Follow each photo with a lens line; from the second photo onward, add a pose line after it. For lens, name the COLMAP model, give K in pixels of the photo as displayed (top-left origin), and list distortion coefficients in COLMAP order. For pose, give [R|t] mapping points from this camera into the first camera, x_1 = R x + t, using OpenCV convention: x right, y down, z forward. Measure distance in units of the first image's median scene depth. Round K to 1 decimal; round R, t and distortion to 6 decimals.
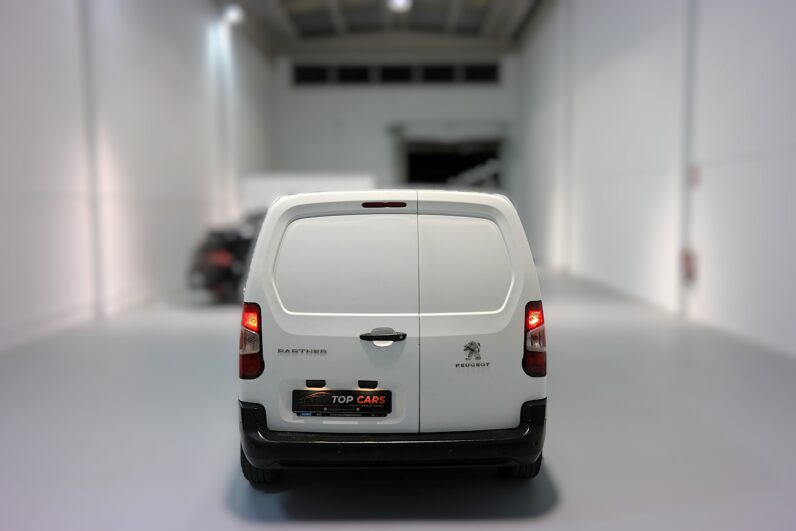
lens RADIAL K [[680.0, 0, 398.0], [0, 680.0, 265.5], [0, 0, 1]] dist [-0.000398, 0.003024]
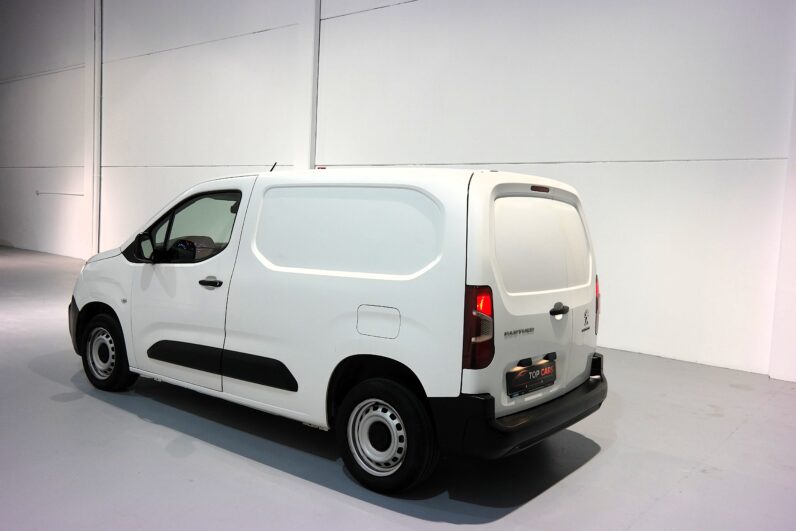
lens RADIAL K [[680.0, 0, 398.0], [0, 680.0, 265.5], [0, 0, 1]] dist [-0.000398, 0.003024]
pose [[0.631501, -0.023683, 0.775013, -0.995933], [0.022394, 0.999674, 0.012300, 0.012997], [-0.775052, 0.009588, 0.631825, 0.496807]]
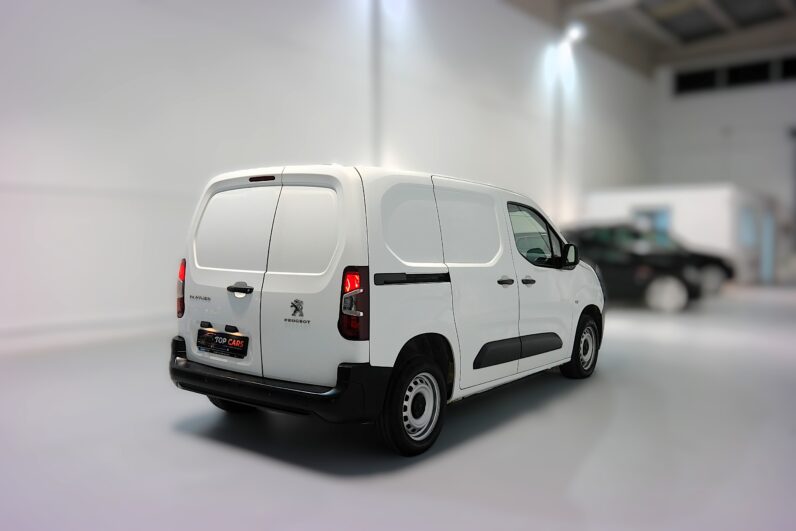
lens RADIAL K [[680.0, 0, 398.0], [0, 680.0, 265.5], [0, 0, 1]] dist [-0.000398, 0.003024]
pose [[0.780748, 0.033974, -0.623922, 0.897525], [-0.058124, 0.998140, -0.018383, 0.067304], [0.622137, 0.050617, 0.781270, 0.242169]]
